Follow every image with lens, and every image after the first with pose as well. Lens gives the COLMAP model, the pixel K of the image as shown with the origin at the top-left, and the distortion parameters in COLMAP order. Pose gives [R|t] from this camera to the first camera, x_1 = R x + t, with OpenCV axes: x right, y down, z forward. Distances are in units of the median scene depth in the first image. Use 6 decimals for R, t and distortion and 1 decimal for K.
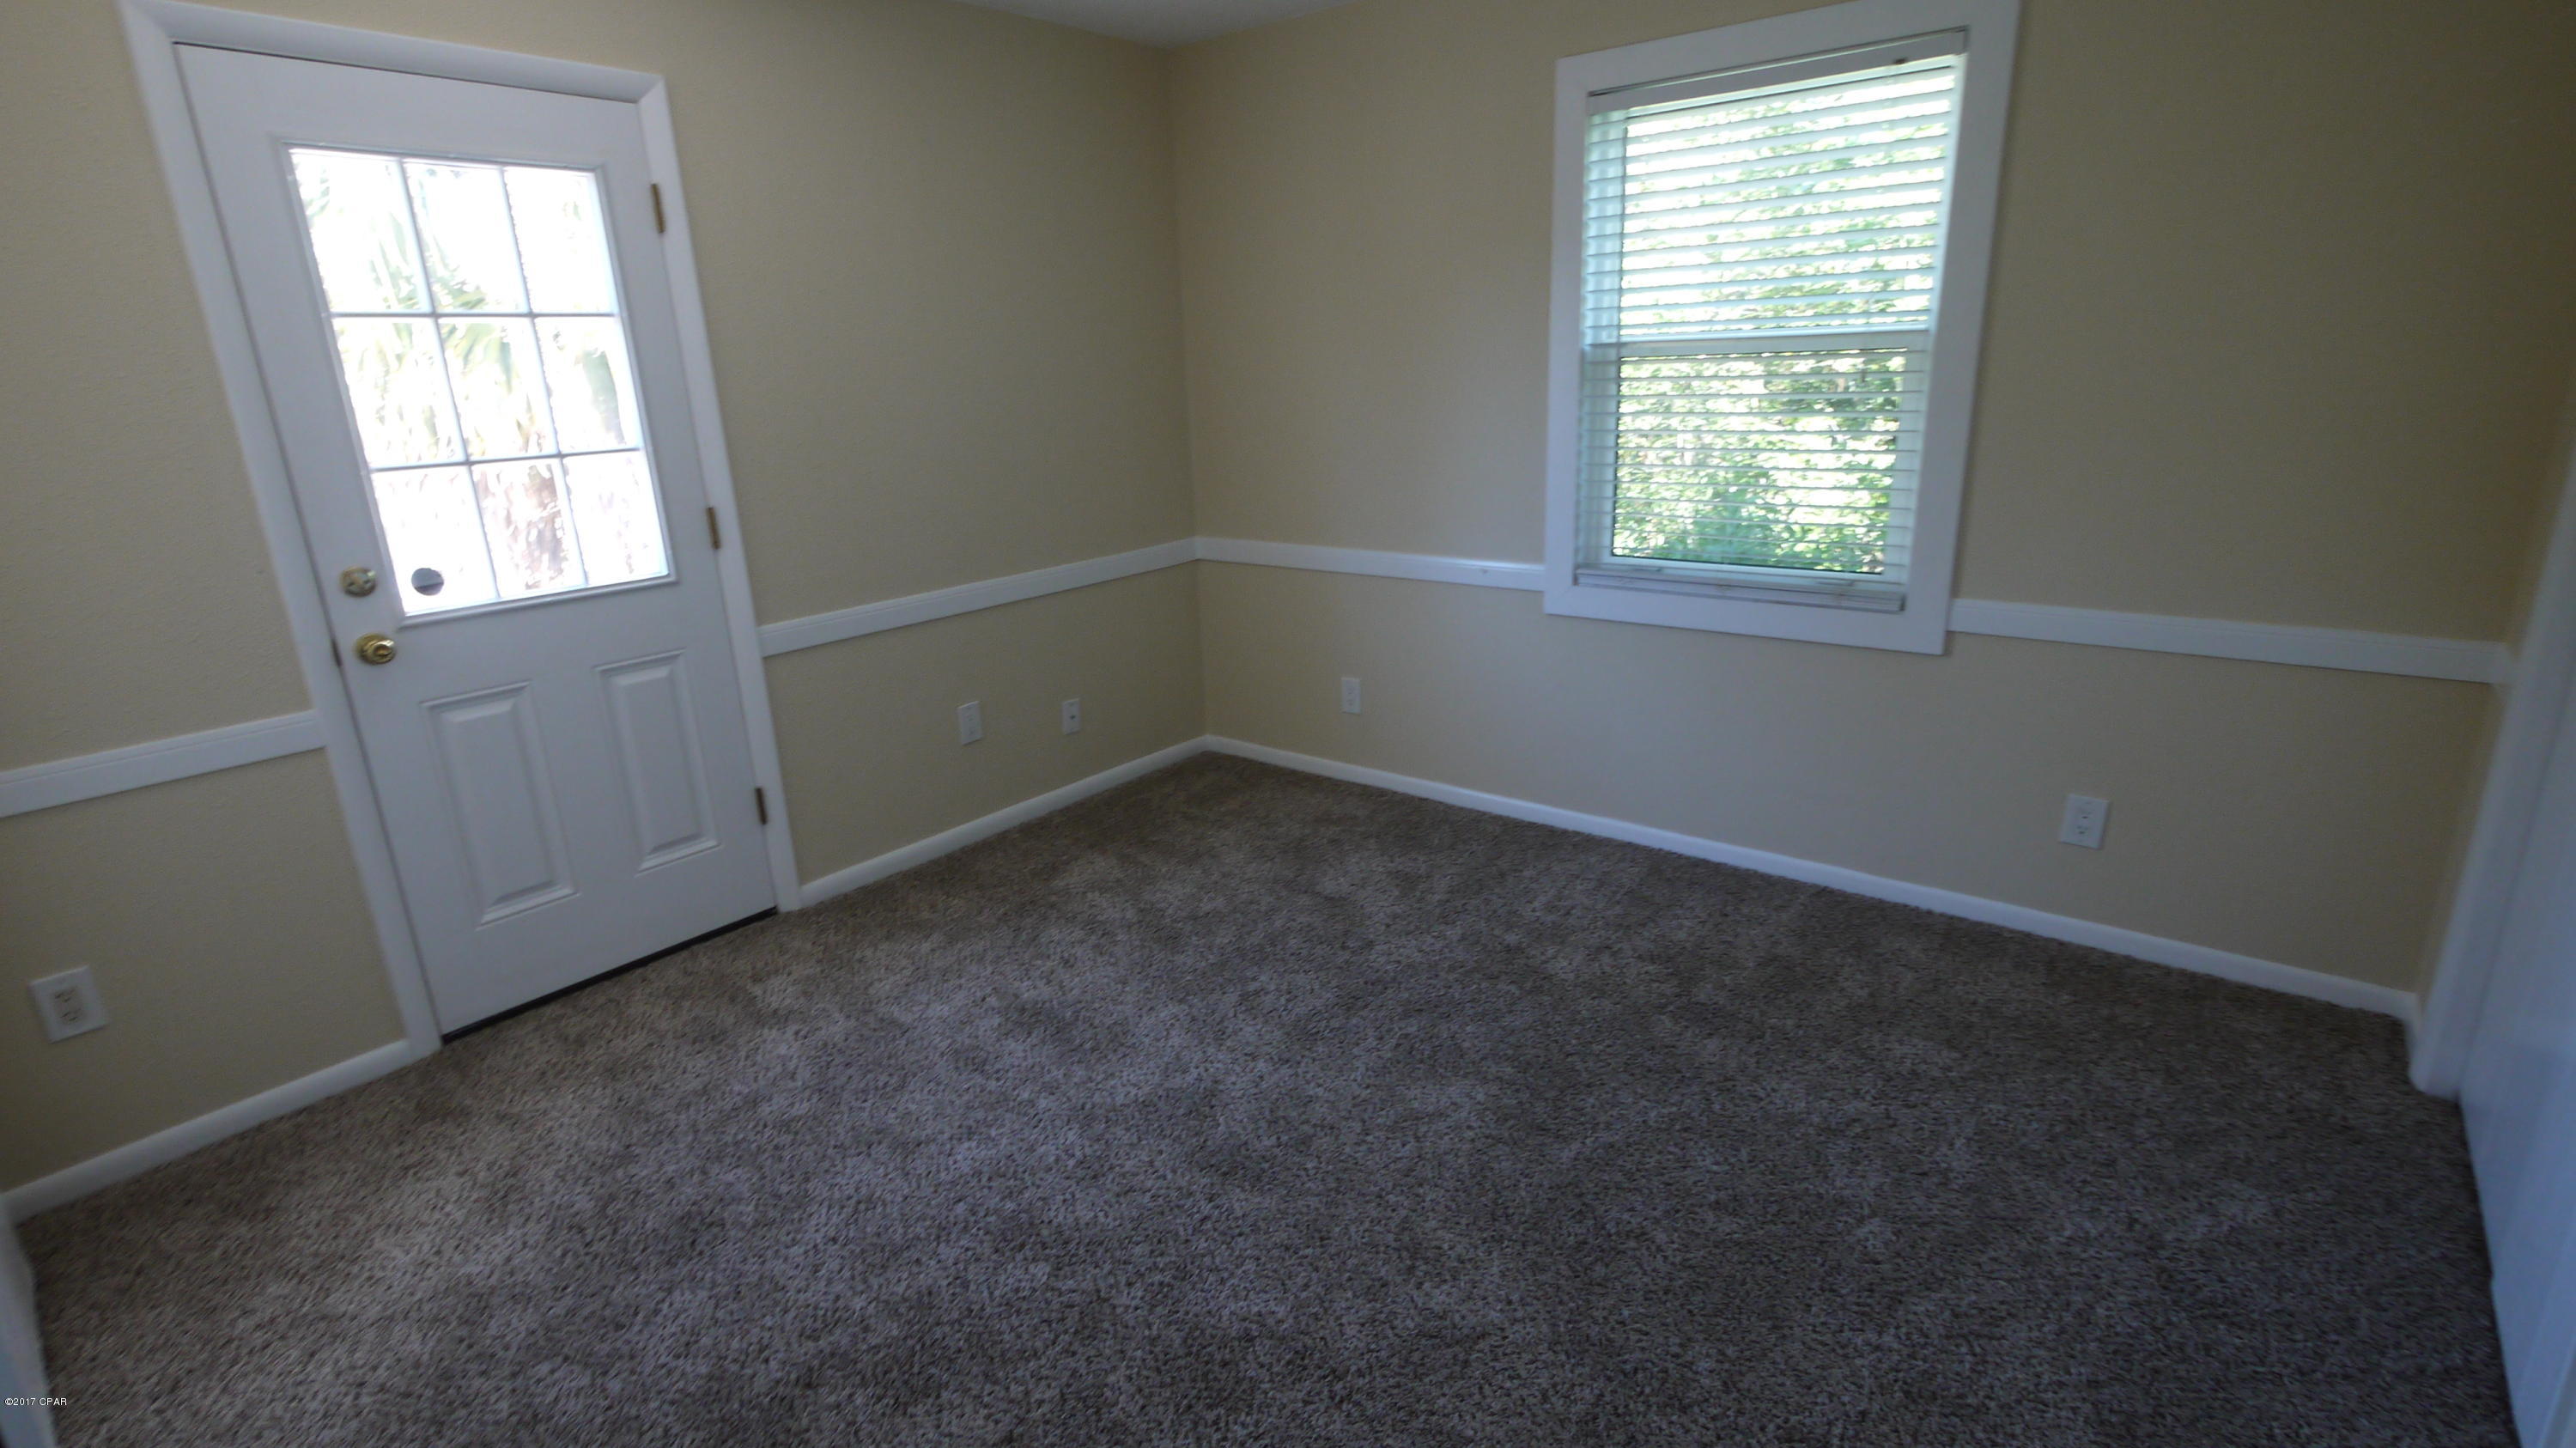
lens RADIAL K [[1203.8, 0, 1277.7], [0, 1203.8, 716.6], [0, 0, 1]] dist [0.000109, 0.000677]
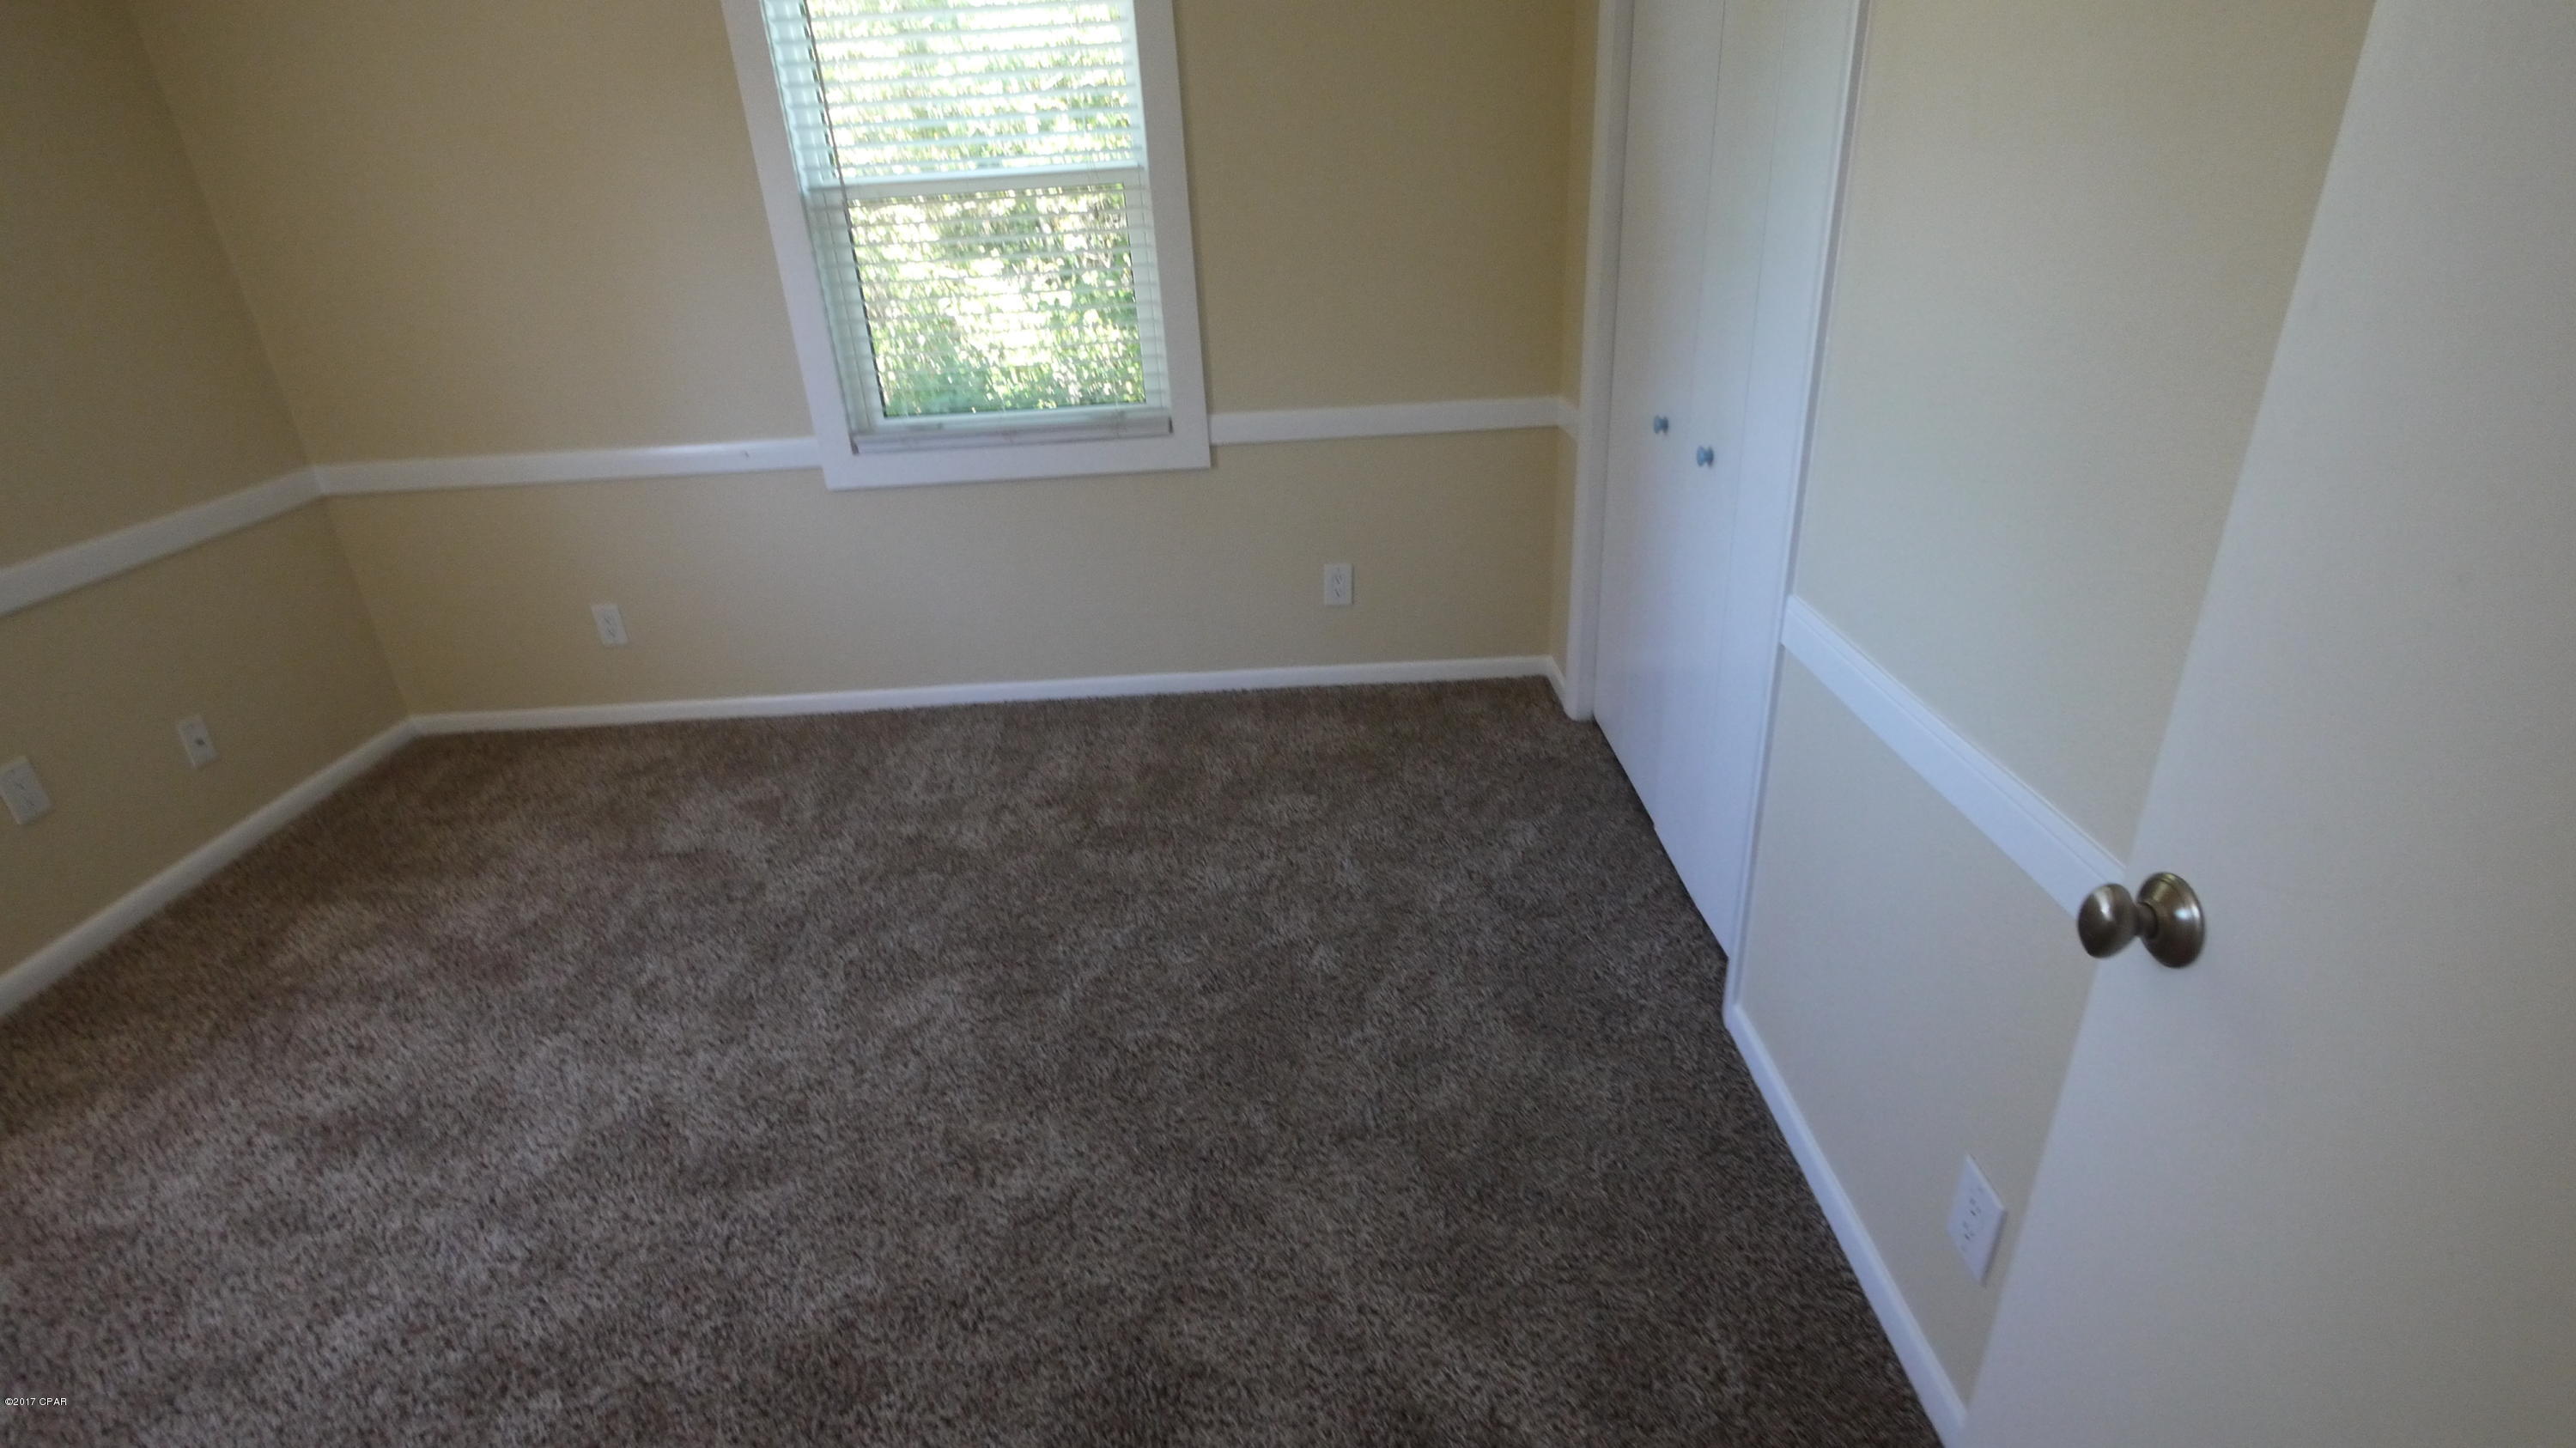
lens RADIAL K [[1203.8, 0, 1277.7], [0, 1203.8, 716.6], [0, 0, 1]] dist [0.000109, 0.000677]
pose [[0.776634, -0.270220, 0.569053, -0.114234], [0.204851, 0.962563, 0.177504, -0.015156], [-0.595715, -0.021284, 0.802914, 0.058093]]
